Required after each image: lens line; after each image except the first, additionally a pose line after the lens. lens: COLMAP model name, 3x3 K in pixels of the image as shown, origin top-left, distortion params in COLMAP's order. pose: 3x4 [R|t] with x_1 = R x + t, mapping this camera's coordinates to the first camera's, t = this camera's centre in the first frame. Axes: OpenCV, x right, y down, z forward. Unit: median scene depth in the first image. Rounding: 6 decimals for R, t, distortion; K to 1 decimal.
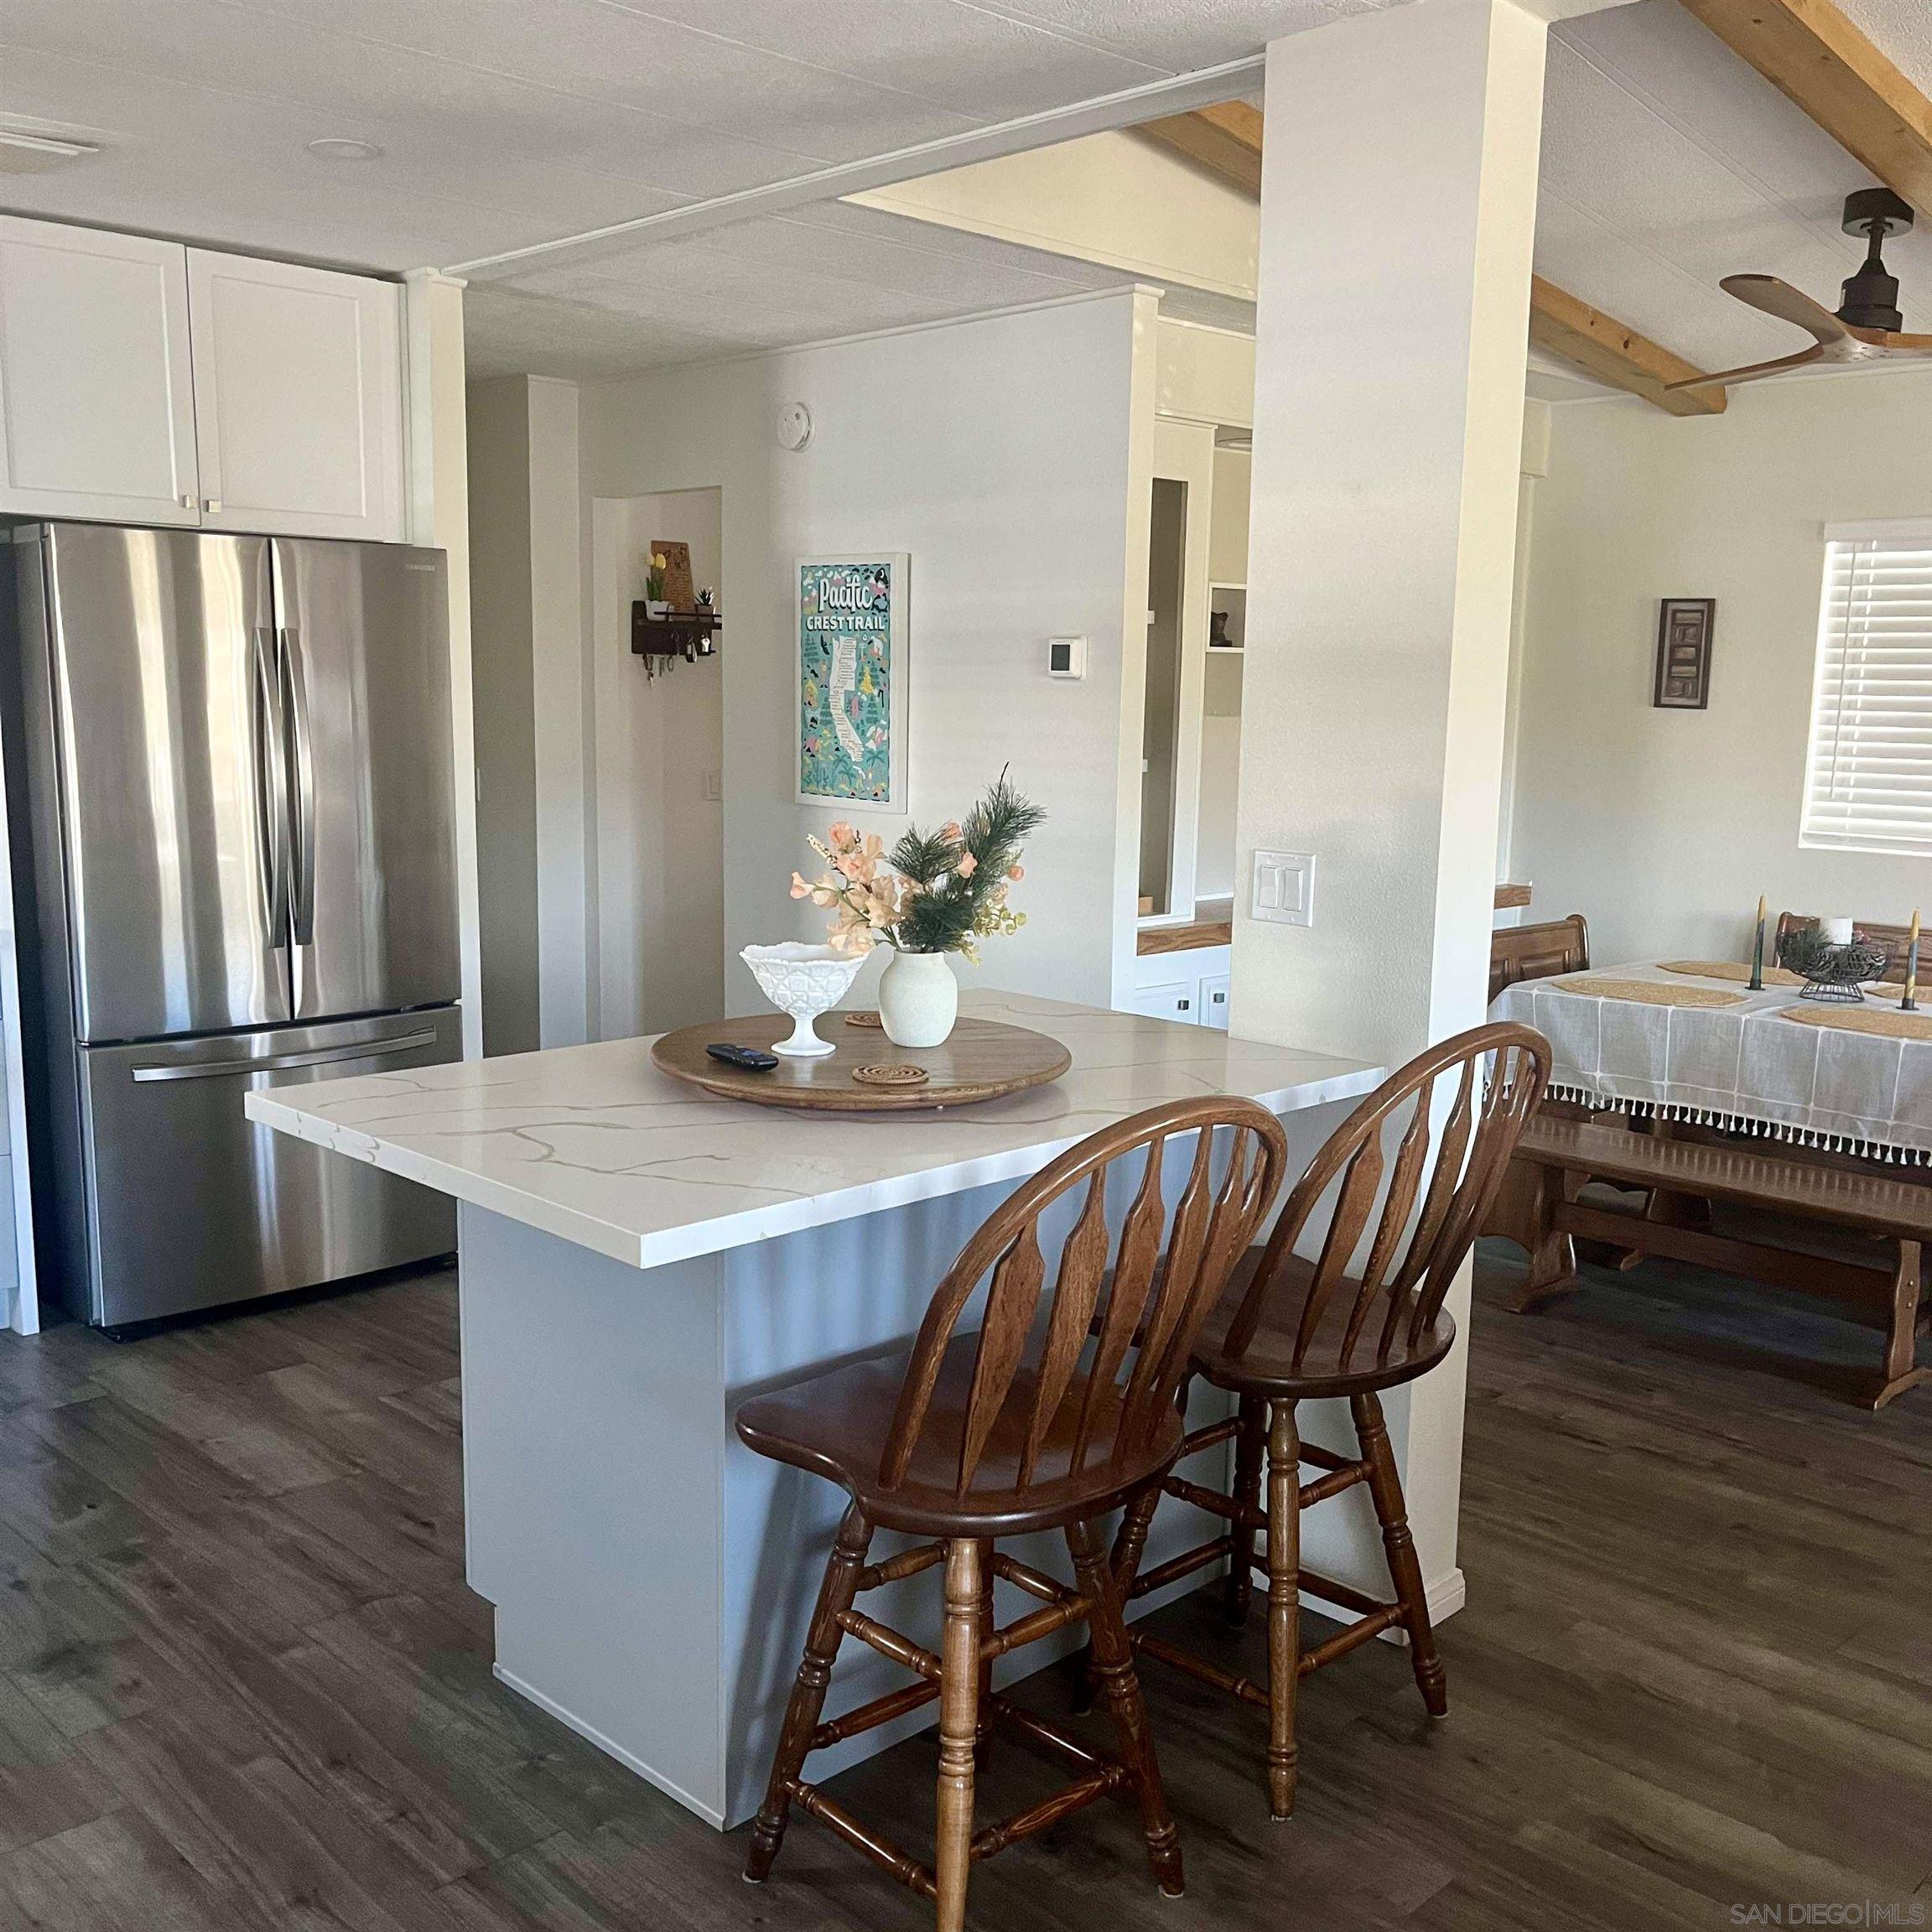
lens RADIAL K [[1891.4, 0, 966.0], [0, 1891.4, 966.0], [0, 0, 1]] dist [0.047589, -0.048151]
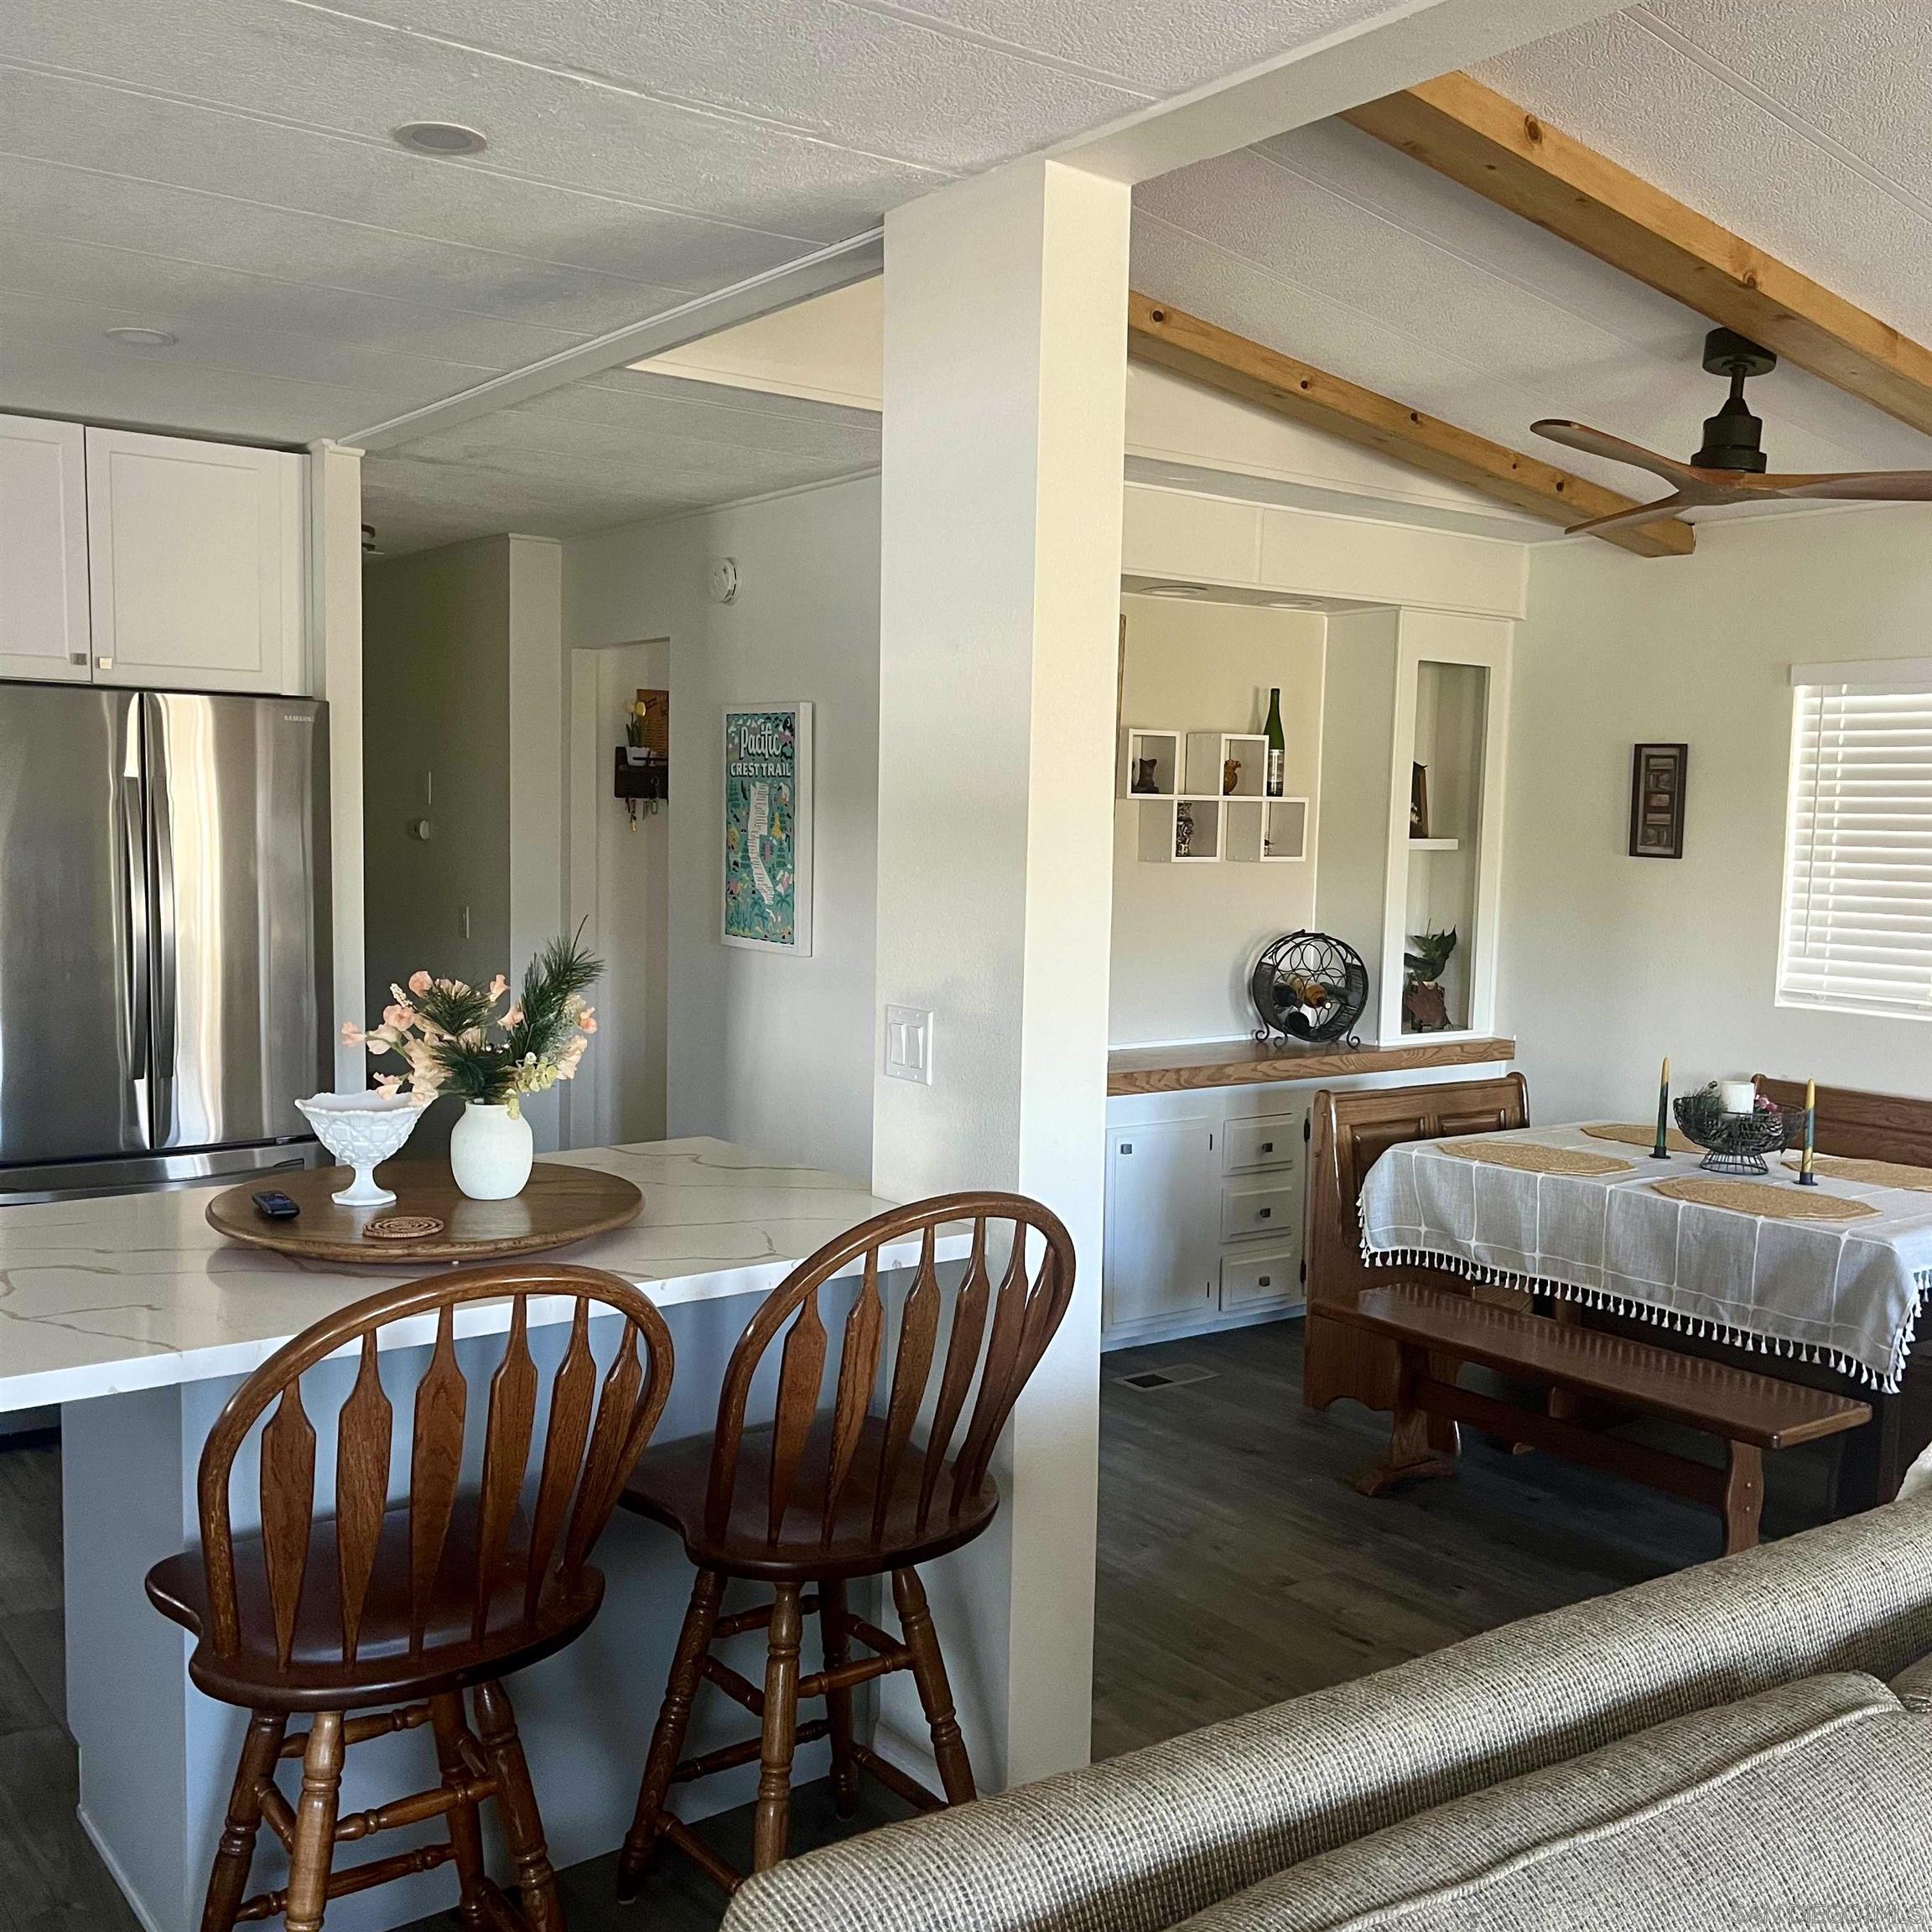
lens RADIAL K [[1891.4, 0, 966.0], [0, 1891.4, 966.0], [0, 0, 1]] dist [0.047589, -0.048151]
pose [[0.990932, 0.014098, -0.133620, 0.203755], [-0.023461, 0.997357, -0.068758, -0.009552], [0.132298, 0.071269, 0.988645, 0.020123]]
